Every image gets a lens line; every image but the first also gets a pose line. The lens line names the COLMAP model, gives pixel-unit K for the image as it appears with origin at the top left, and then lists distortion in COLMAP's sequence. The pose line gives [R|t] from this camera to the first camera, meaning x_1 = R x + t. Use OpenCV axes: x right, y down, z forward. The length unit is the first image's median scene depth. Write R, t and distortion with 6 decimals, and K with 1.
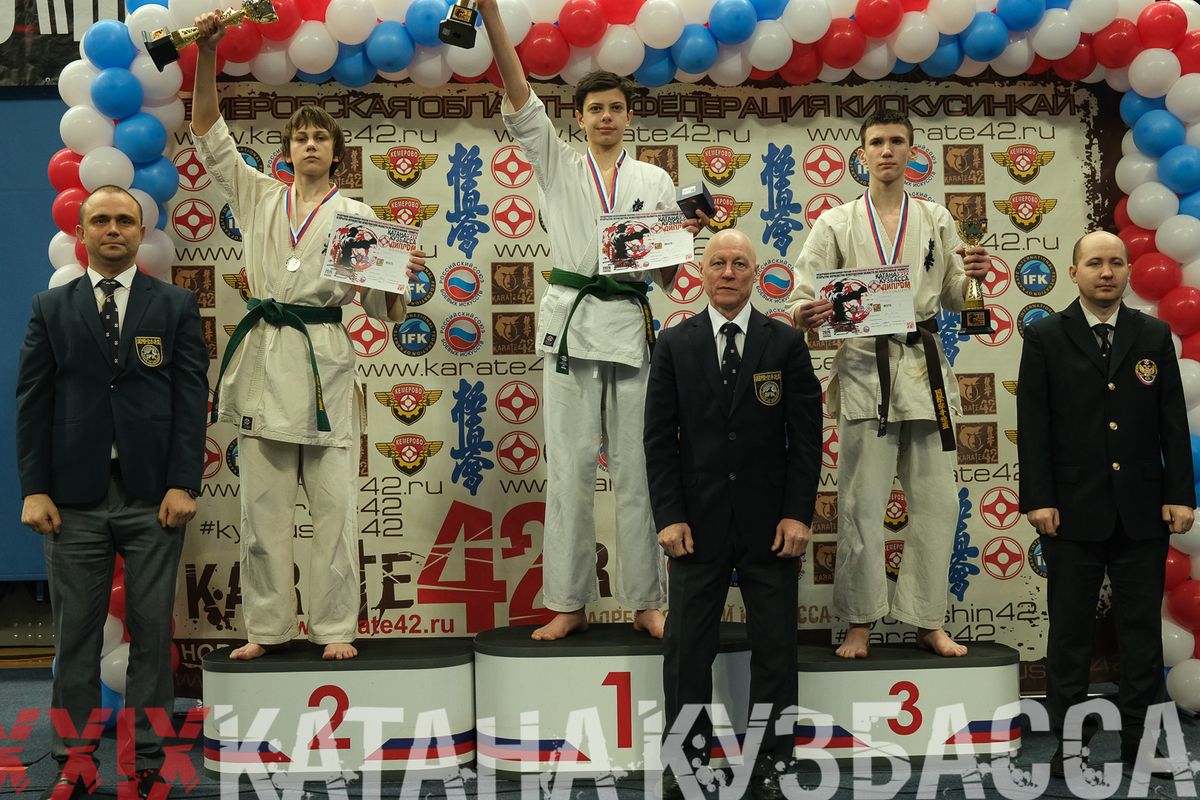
lens RADIAL K [[1196.0, 0, 600.0], [0, 1196.0, 400.0], [0, 0, 1]] dist [-0.000140, 0.000450]
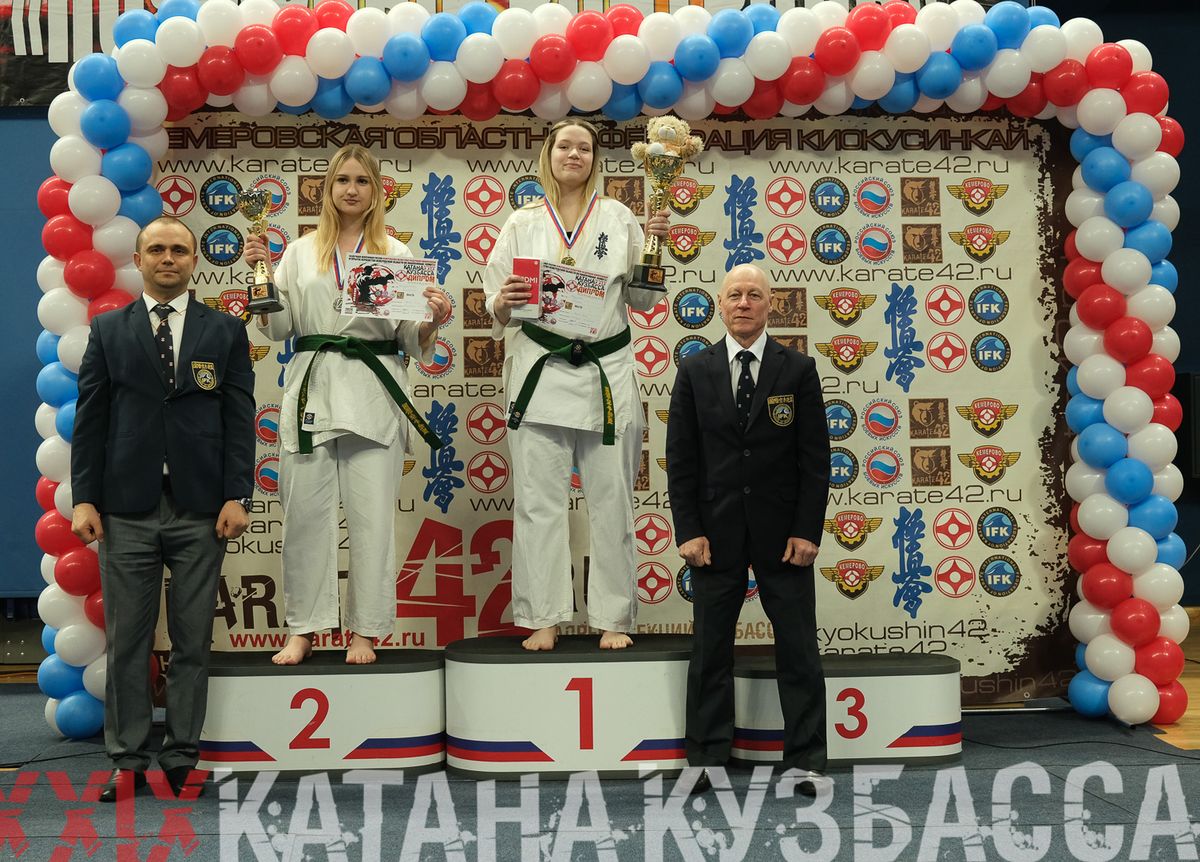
lens RADIAL K [[1379.9, 0, 600.0], [0, 1379.9, 431.0], [0, 0, 1]] dist [0.001431, 0.001997]
pose [[0.999725, 0.006851, 0.022440, 0.001537], [-0.007015, 0.999949, 0.007232, -0.000936], [-0.022389, -0.007387, 0.999722, -0.195758]]
